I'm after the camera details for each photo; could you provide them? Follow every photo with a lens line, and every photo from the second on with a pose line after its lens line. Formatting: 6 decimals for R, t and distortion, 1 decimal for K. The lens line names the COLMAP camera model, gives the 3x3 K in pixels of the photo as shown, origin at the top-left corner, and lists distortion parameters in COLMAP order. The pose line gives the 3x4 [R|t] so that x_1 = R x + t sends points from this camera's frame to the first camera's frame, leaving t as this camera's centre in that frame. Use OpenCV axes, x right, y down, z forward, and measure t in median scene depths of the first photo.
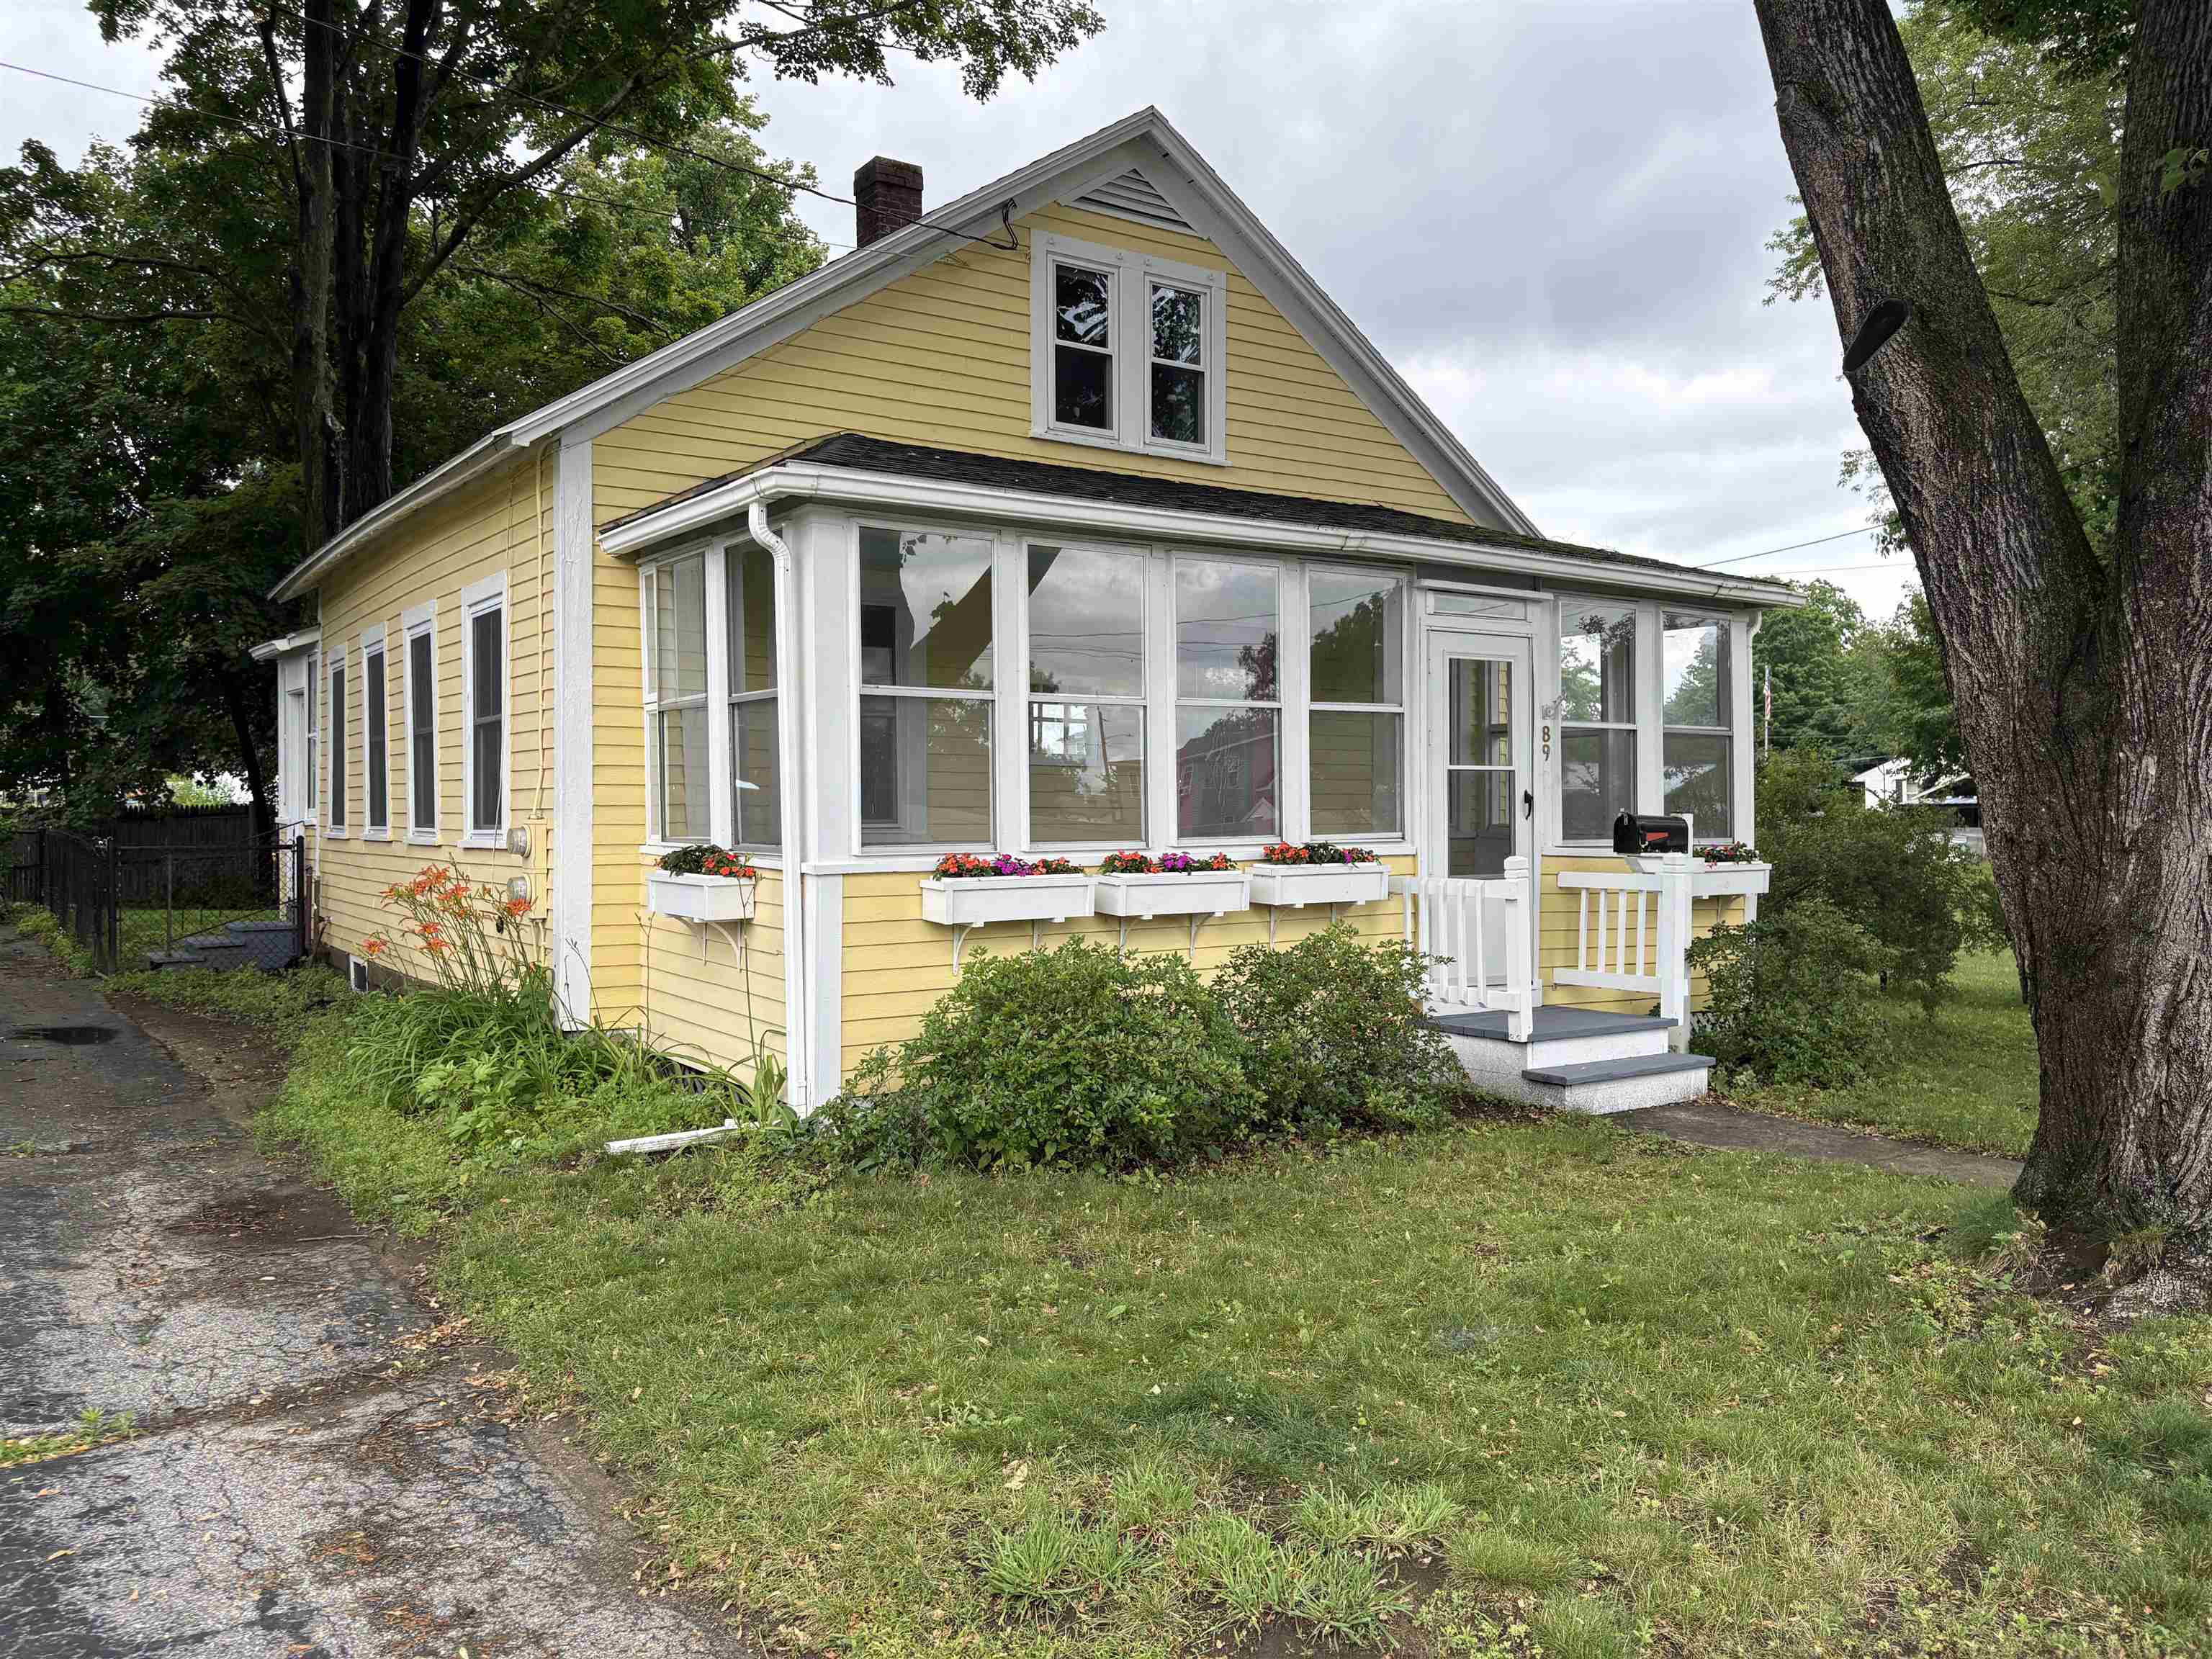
lens RADIAL K [[1666.4, 0, 1106.0], [0, 1666.4, 829.5], [0, 0, 1]] dist [0.005034, 0.005363]
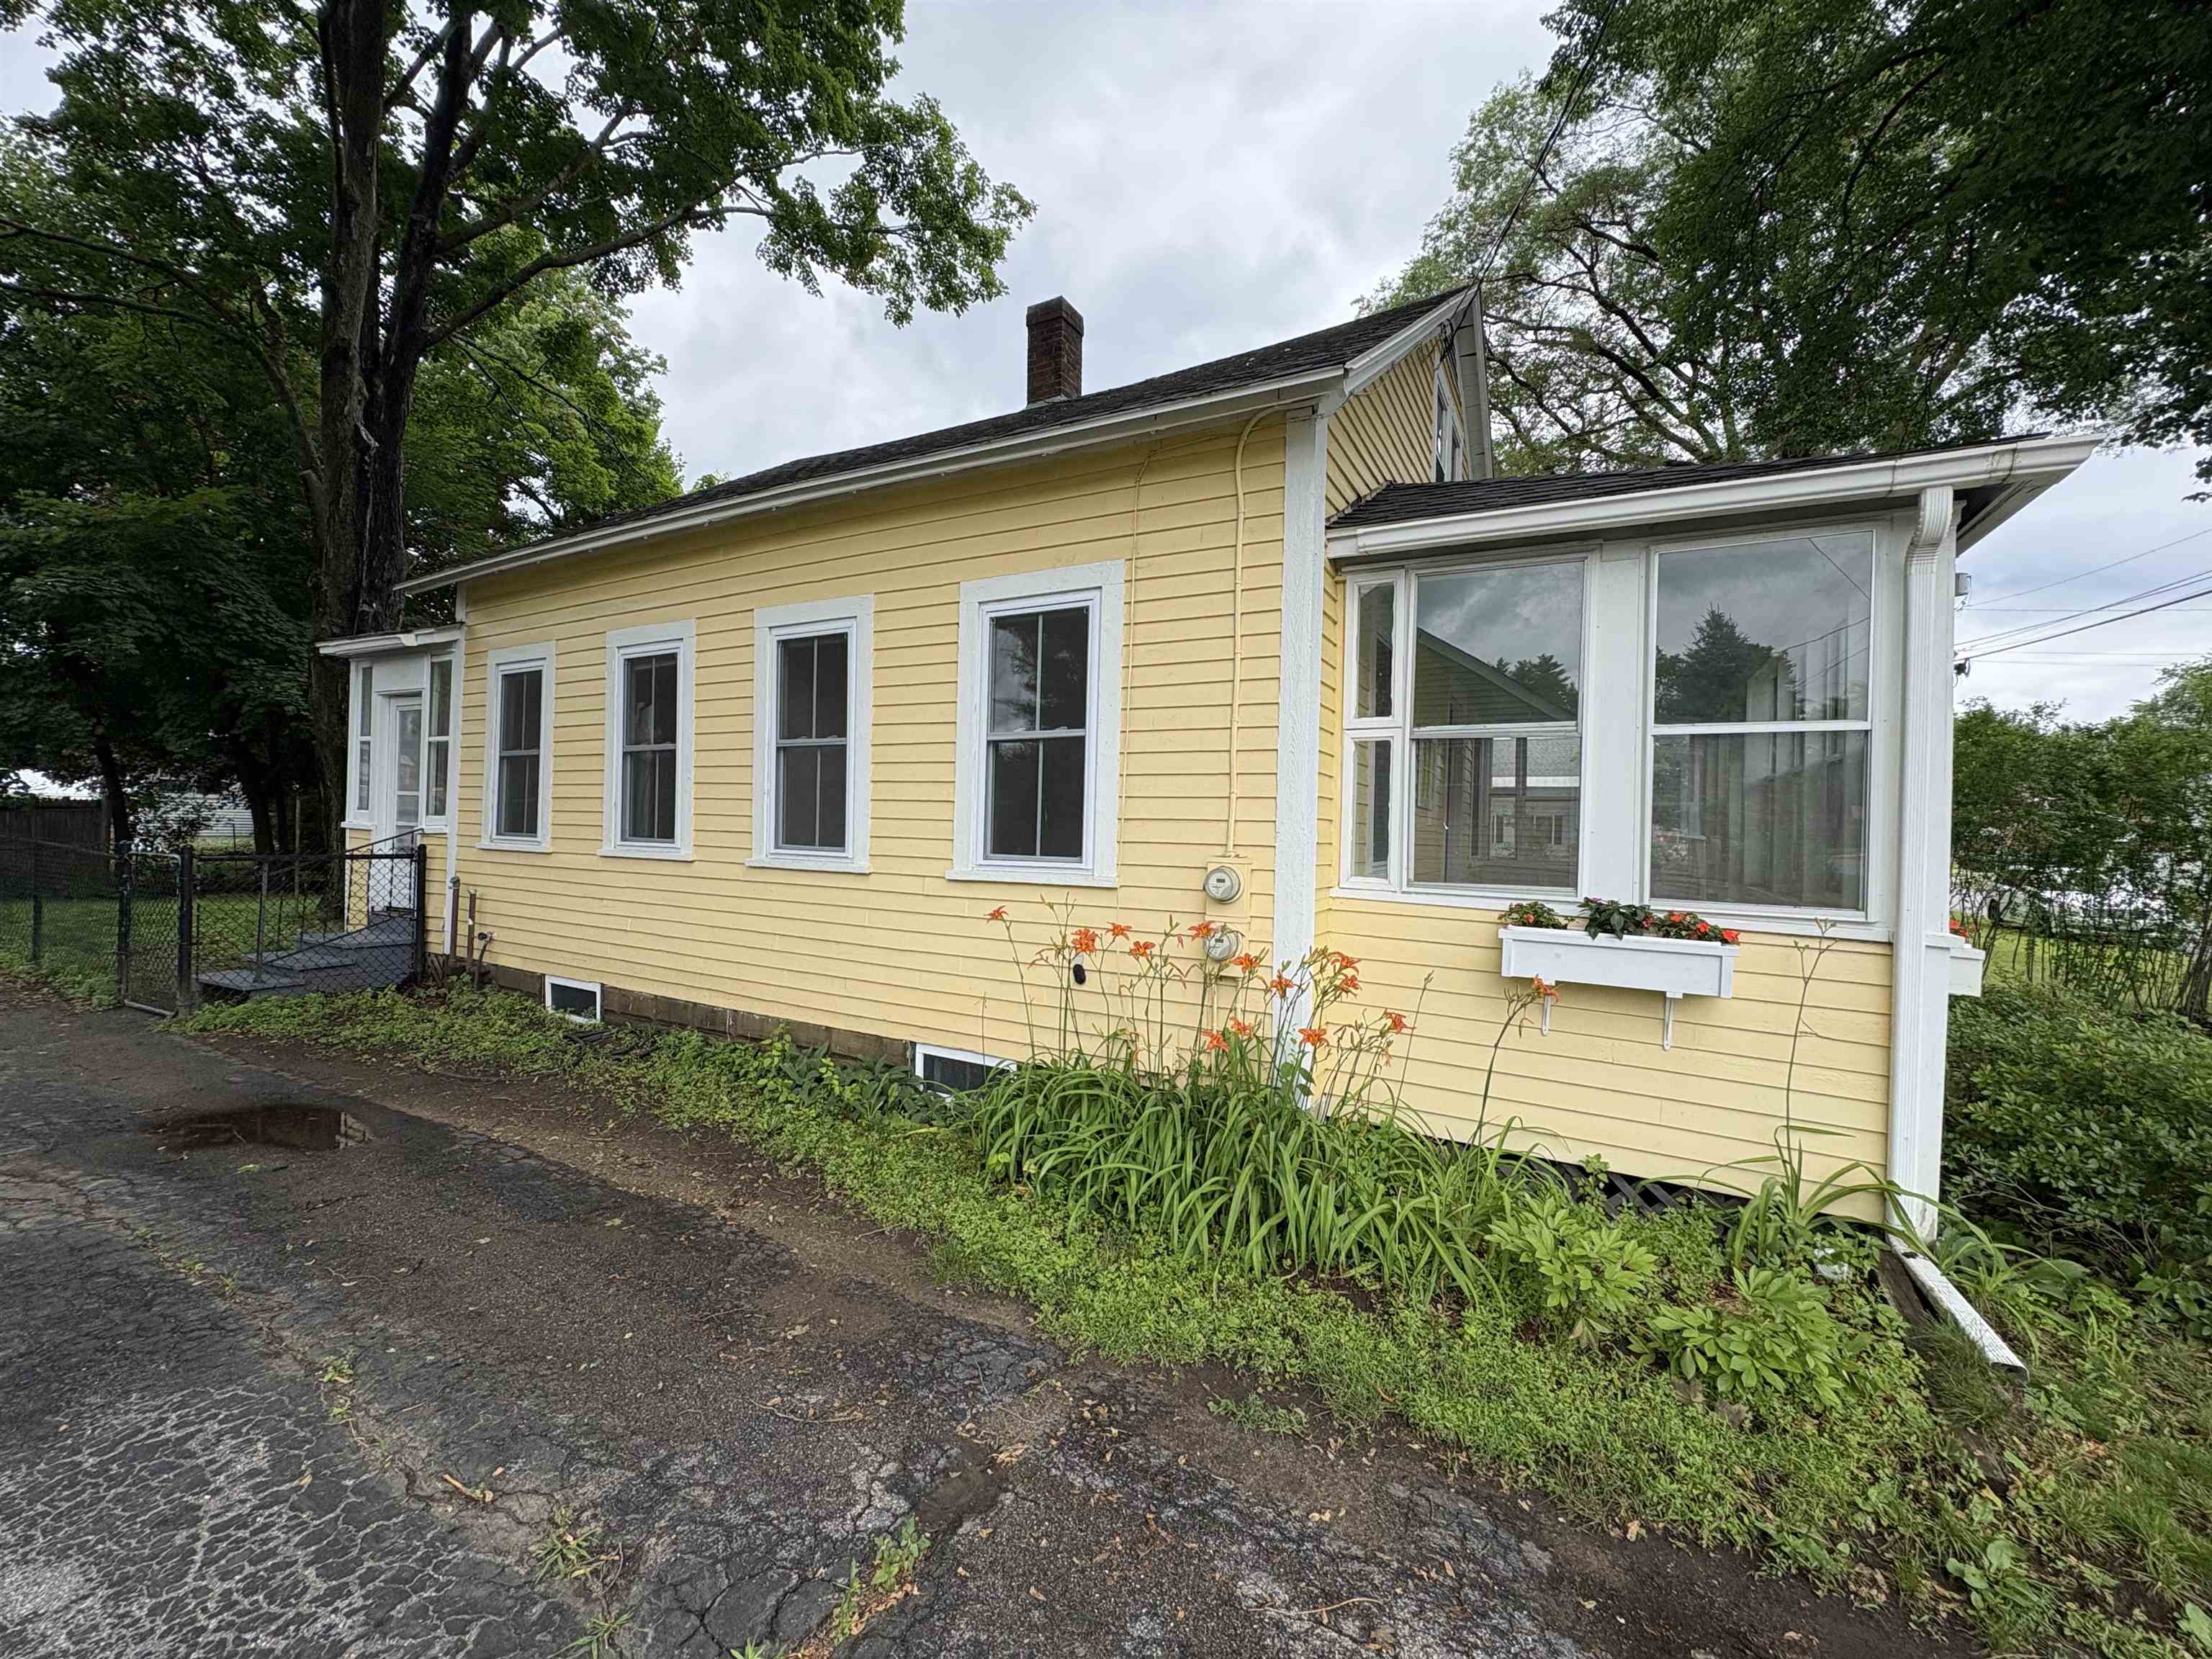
lens RADIAL K [[880.4, 0, 1106.0], [0, 880.4, 829.5], [0, 0, 1]] dist [0.002882, 0.000253]
pose [[0.892897, 0.029342, 0.449304, -0.292971], [-0.026704, 0.999569, -0.012210, -0.007036], [-0.449469, -0.001096, 0.893295, 0.307148]]
